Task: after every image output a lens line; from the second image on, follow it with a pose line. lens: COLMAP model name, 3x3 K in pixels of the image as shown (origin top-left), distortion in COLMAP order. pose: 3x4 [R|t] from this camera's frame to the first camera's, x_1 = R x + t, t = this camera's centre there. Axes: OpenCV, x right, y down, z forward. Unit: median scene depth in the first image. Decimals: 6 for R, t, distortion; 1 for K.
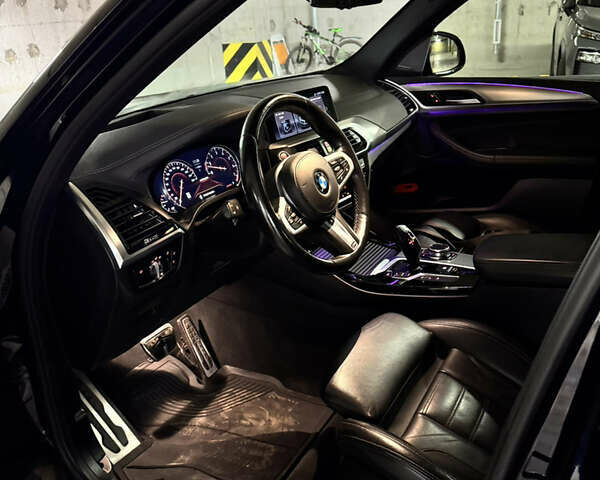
lens RADIAL K [[601.9, 0, 300.0], [0, 601.9, 240.0], [0, 0, 1]] dist [0.130545, -0.265527]
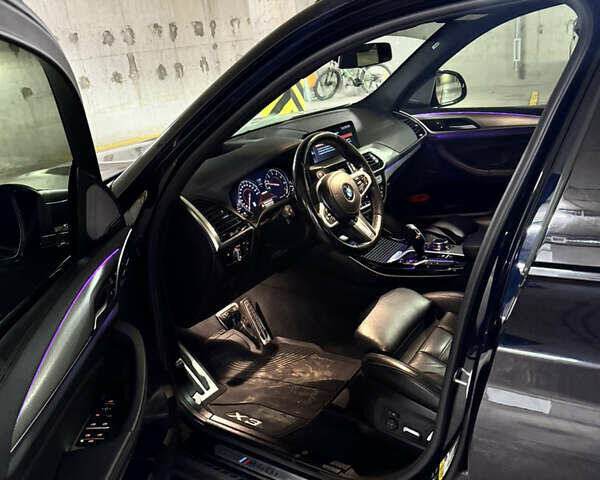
lens RADIAL K [[601.9, 0, 300.0], [0, 601.9, 240.0], [0, 0, 1]] dist [0.130545, -0.265527]
pose [[0.998573, -0.018229, -0.050204, -0.006845], [0.016824, 0.999459, -0.028266, 0.042817], [0.050692, 0.027381, 0.998339, -0.332992]]
